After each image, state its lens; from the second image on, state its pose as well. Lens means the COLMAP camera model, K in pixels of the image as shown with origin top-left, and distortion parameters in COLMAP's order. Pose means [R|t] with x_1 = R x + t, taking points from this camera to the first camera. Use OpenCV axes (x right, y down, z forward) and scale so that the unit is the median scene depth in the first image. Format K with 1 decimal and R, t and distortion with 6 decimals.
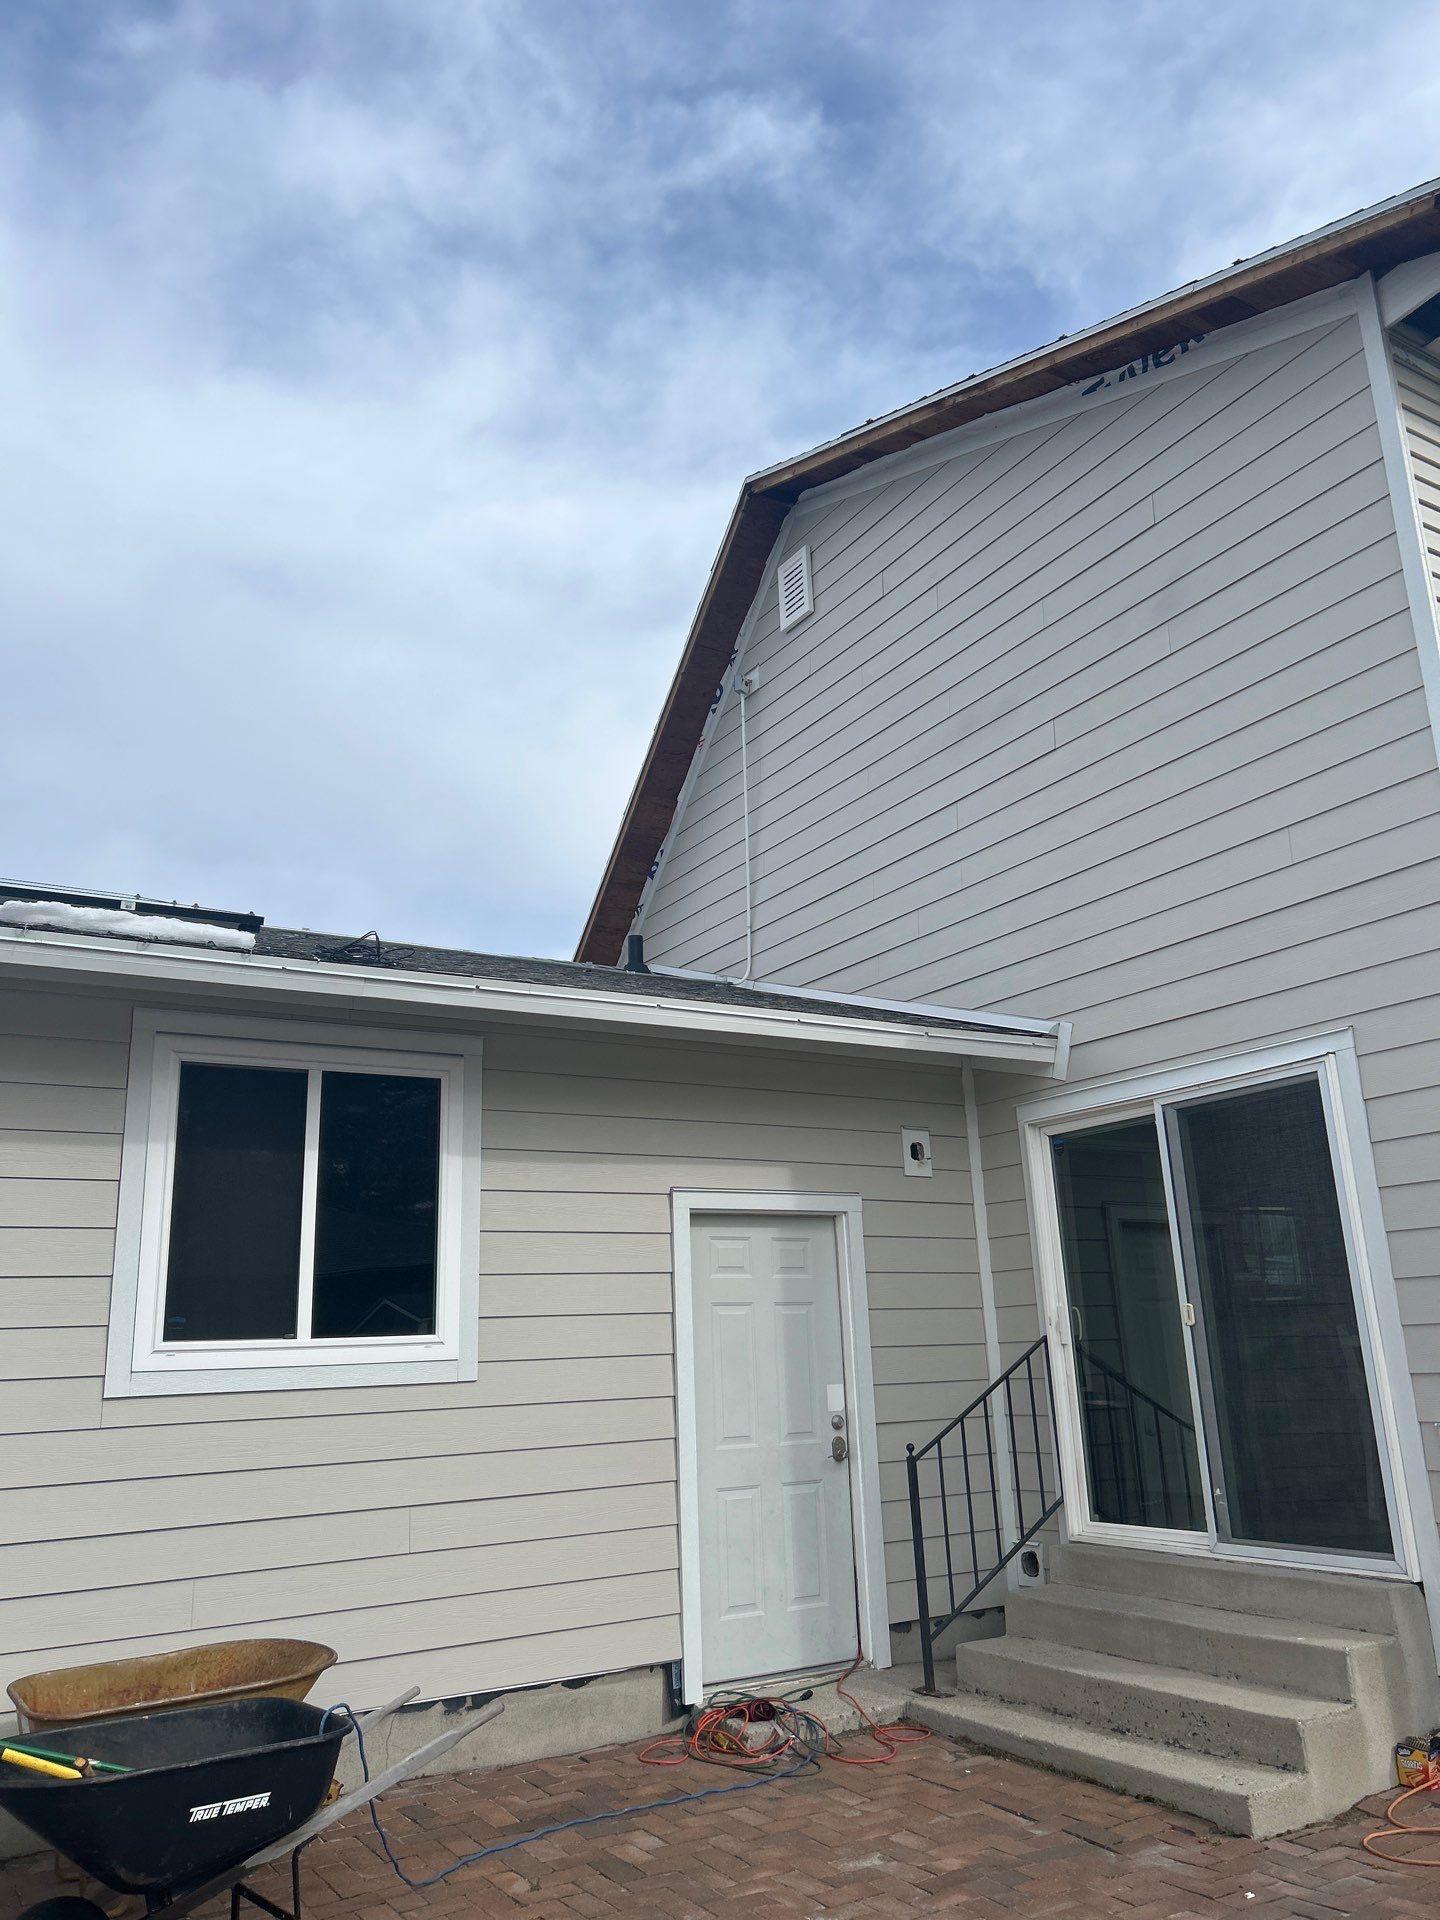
lens RADIAL K [[1433.1, 0, 720.5], [0, 1433.1, 935.1], [0, 0, 1]] dist [0.015623, -0.002546]
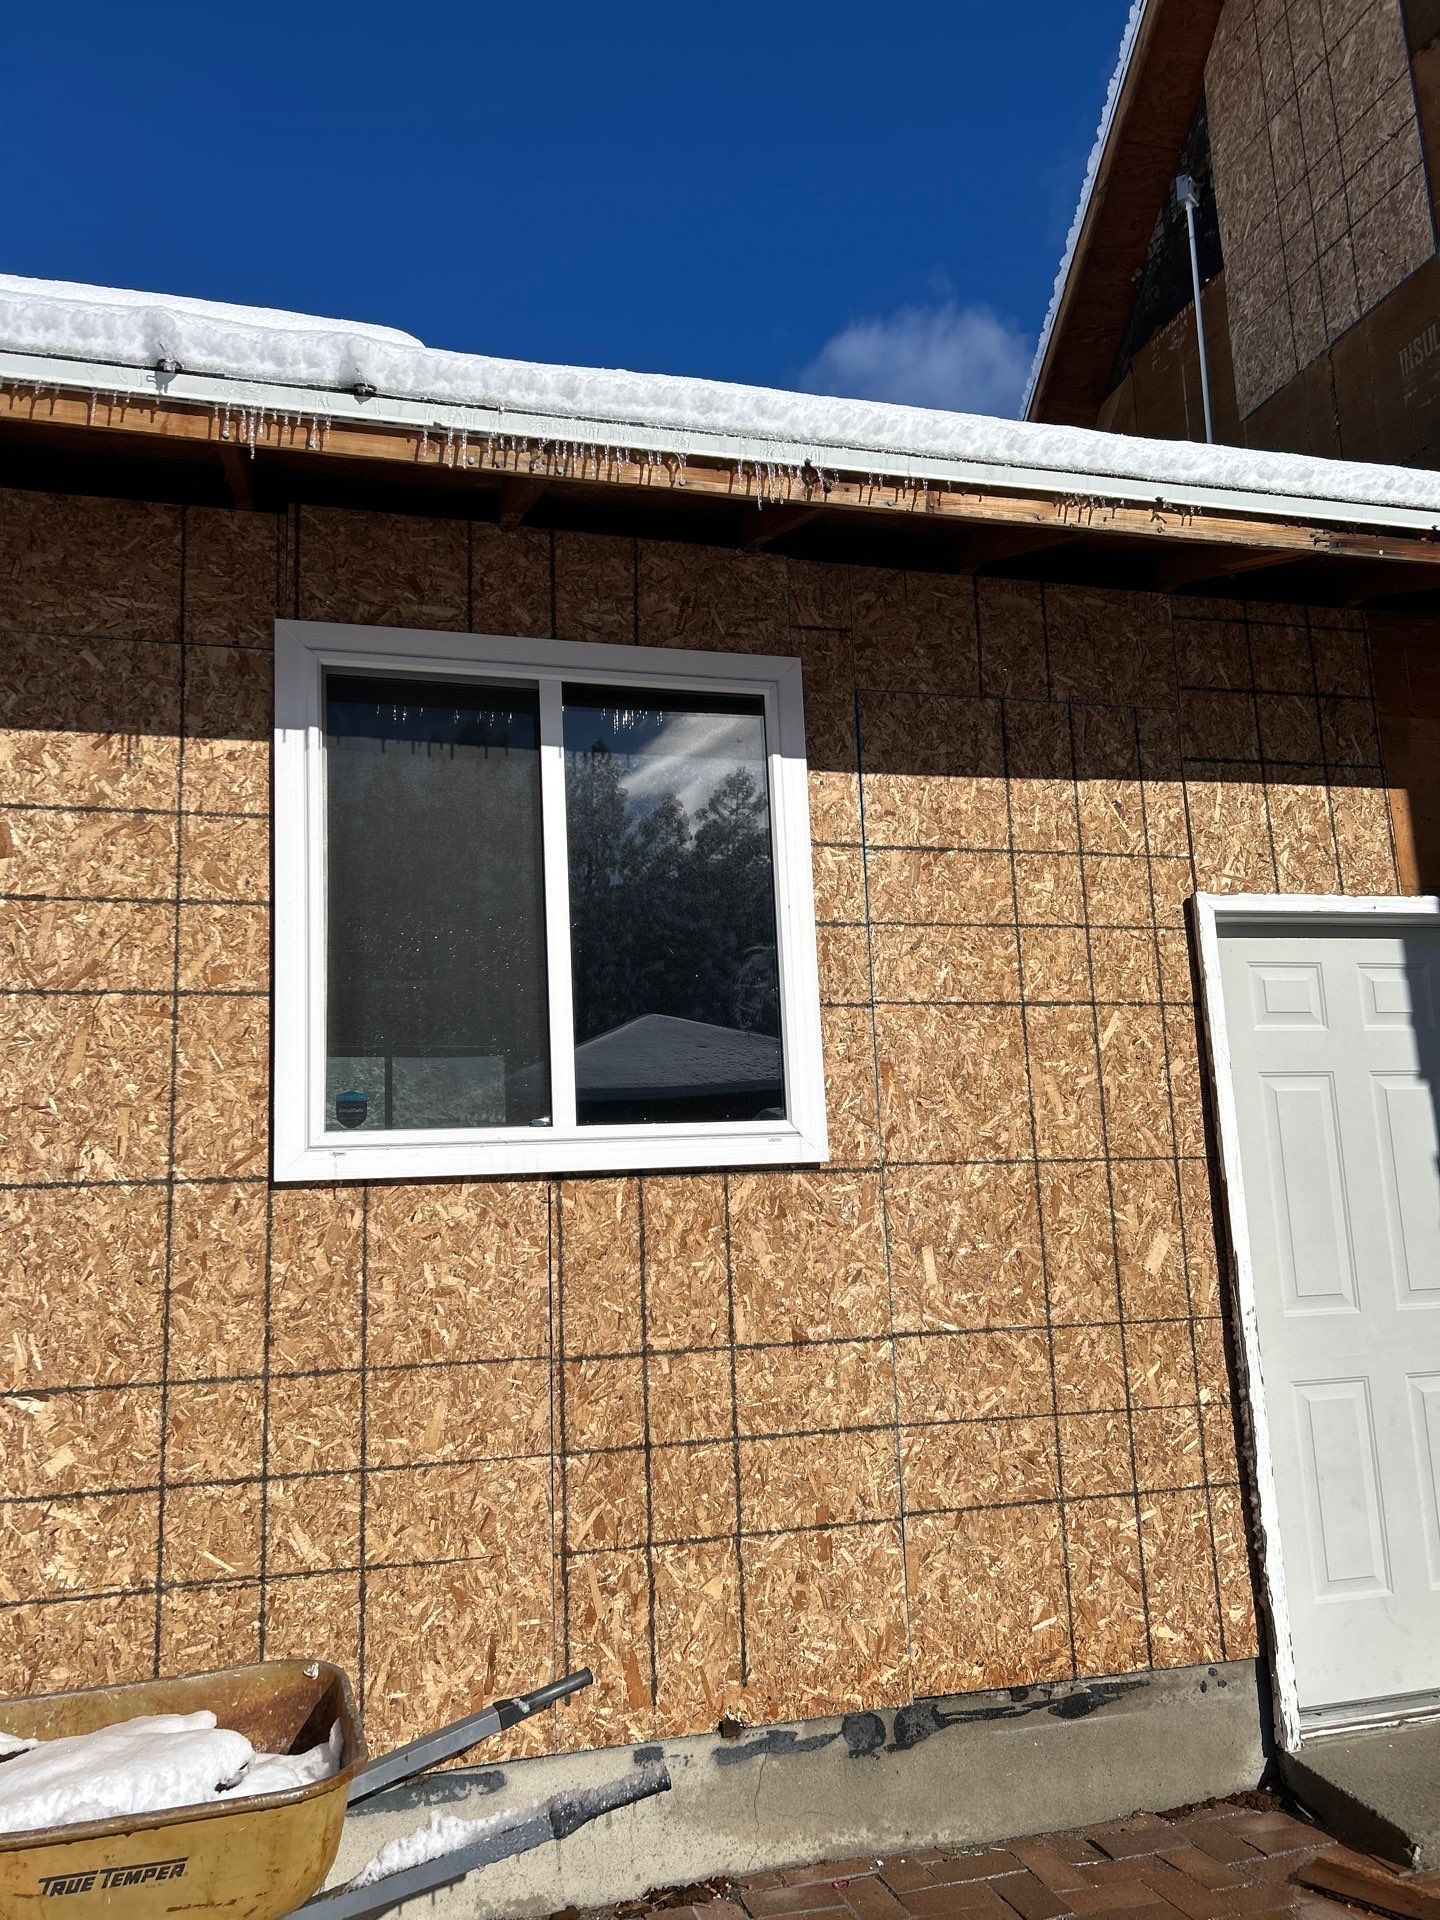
lens RADIAL K [[1437.9, 0, 720.0], [0, 1437.9, 960.0], [0, 0, 1]] dist [0.065370, -0.093557]
pose [[0.963354, -0.047107, -0.264065, -0.066674], [0.080183, 0.990018, 0.115913, 0.140279], [0.255969, -0.132839, 0.957514, 0.432262]]
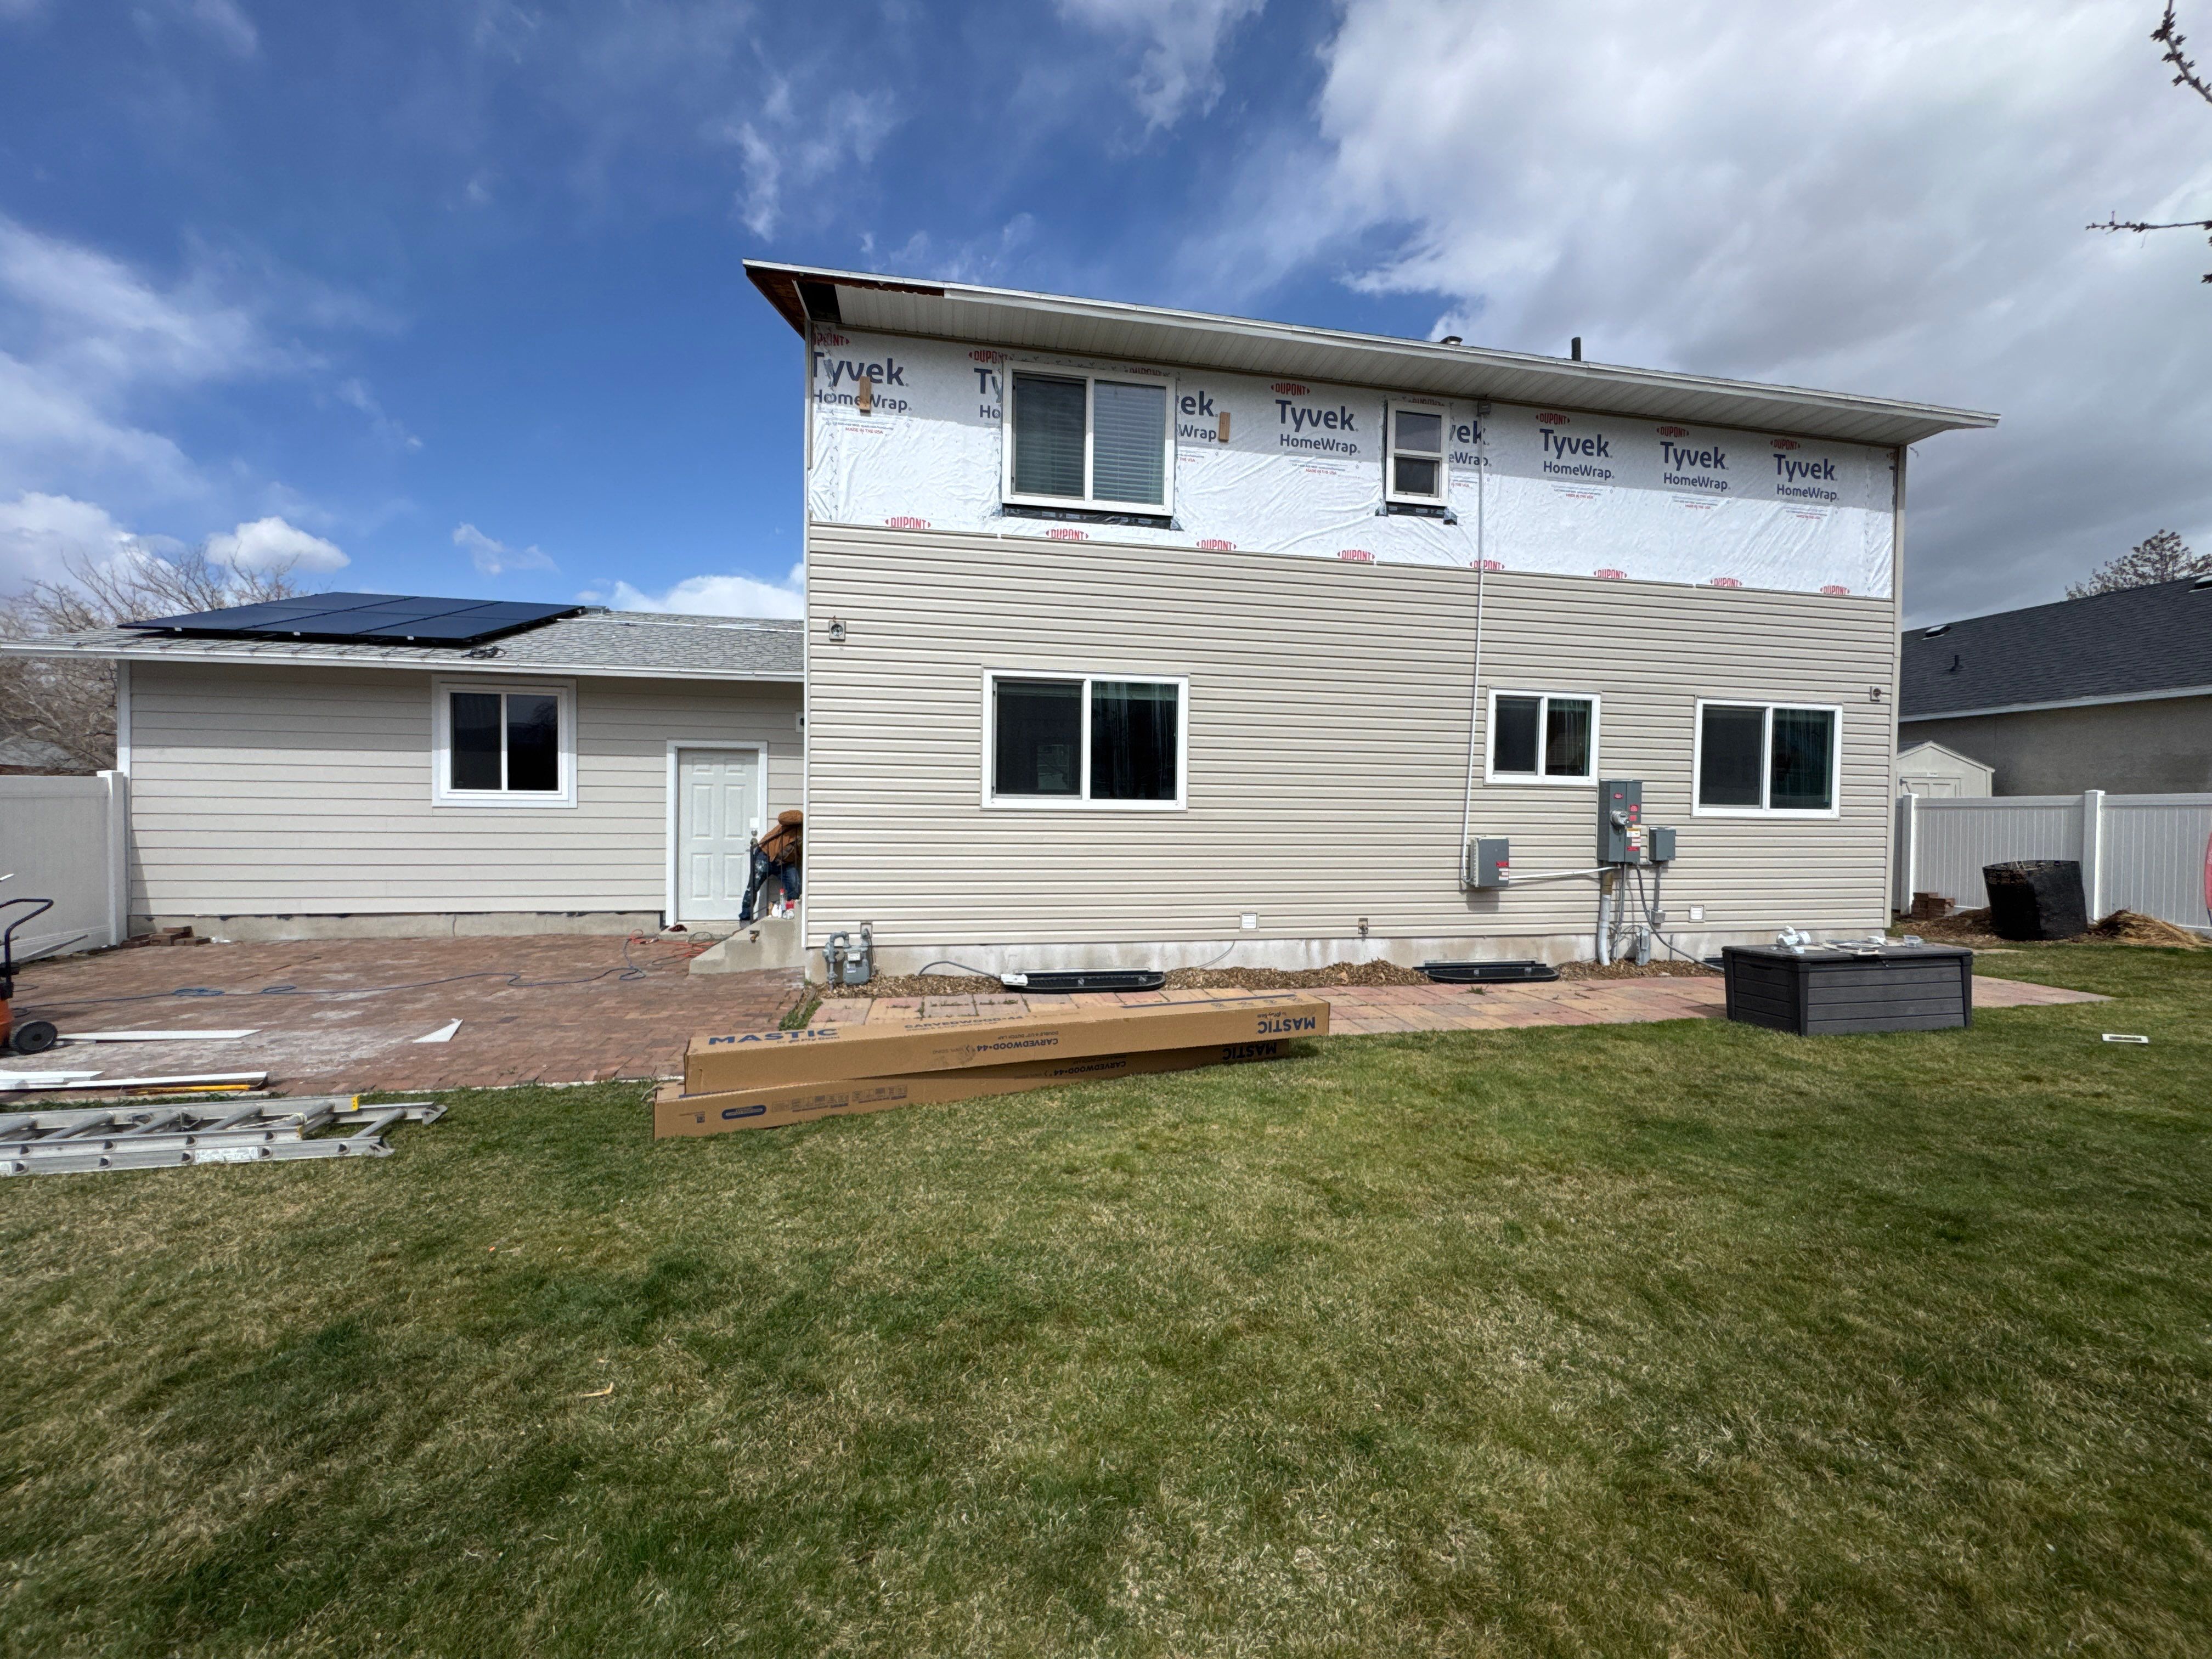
lens RADIAL K [[861.8, 0, 1106.0], [0, 861.8, 820.3], [0, 0, 1]] dist [0.000224, -0.000068]
pose [[0.933801, 0.053632, -0.353751, 1.331250], [0.055422, 0.955087, 0.291098, -0.087681], [0.353476, -0.291433, 0.888888, -0.106030]]
